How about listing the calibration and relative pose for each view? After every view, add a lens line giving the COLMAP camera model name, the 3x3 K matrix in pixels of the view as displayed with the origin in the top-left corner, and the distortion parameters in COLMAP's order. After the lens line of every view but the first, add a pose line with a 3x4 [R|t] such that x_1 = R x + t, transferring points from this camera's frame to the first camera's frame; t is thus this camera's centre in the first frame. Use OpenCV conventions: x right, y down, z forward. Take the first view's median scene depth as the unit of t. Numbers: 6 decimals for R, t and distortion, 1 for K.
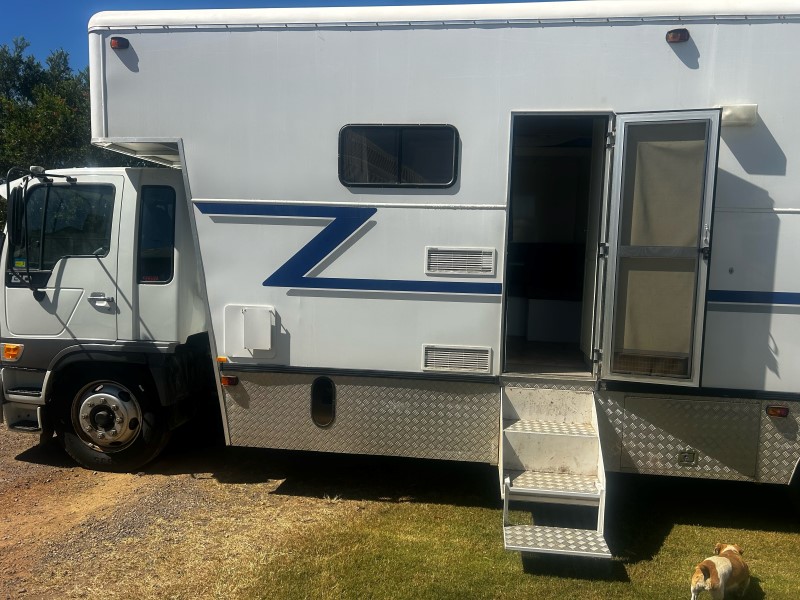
lens RADIAL K [[605.2, 0, 407.1], [0, 605.2, 299.0], [0, 0, 1]] dist [0.055725, -0.070291]
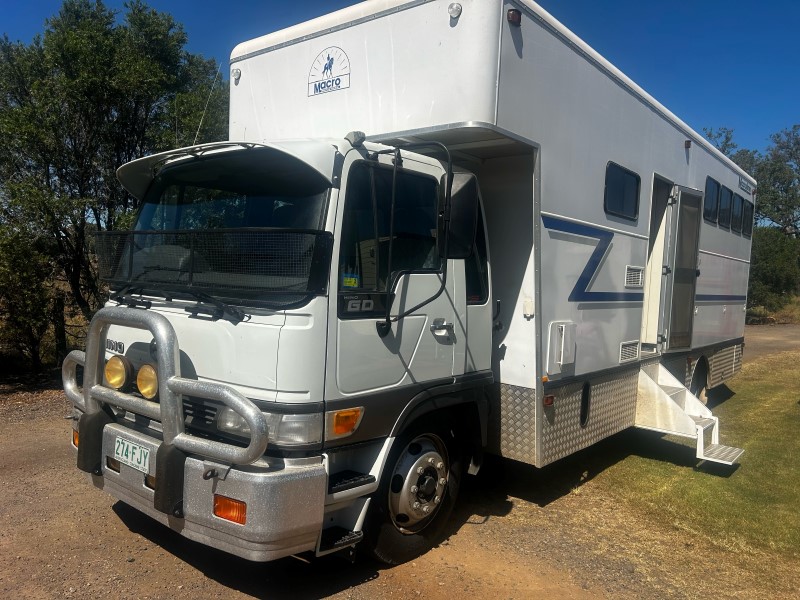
lens RADIAL K [[605.2, 0, 398.0], [0, 605.2, 296.3], [0, 0, 1]] dist [0.055725, -0.070291]
pose [[0.540710, -0.030051, 0.840672, -1.336280], [0.036666, 0.999254, 0.012136, -0.056195], [-0.840410, 0.024262, 0.541408, 0.724125]]
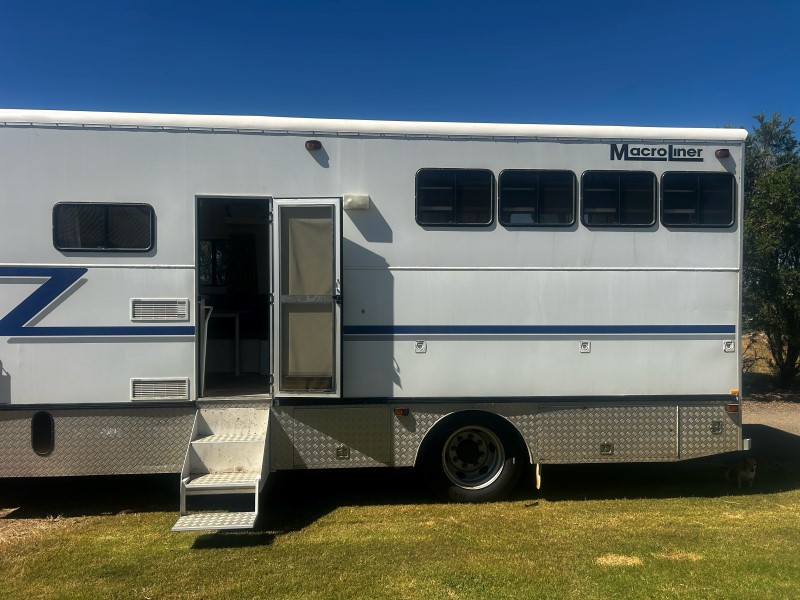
lens RADIAL K [[605.2, 0, 418.5], [0, 605.2, 300.2], [0, 0, 1]] dist [0.055725, -0.070291]
pose [[0.975821, -0.024380, 0.217208, 0.339782], [0.042771, 0.995847, -0.080376, 0.042749], [-0.214347, 0.087722, 0.972811, -0.347703]]
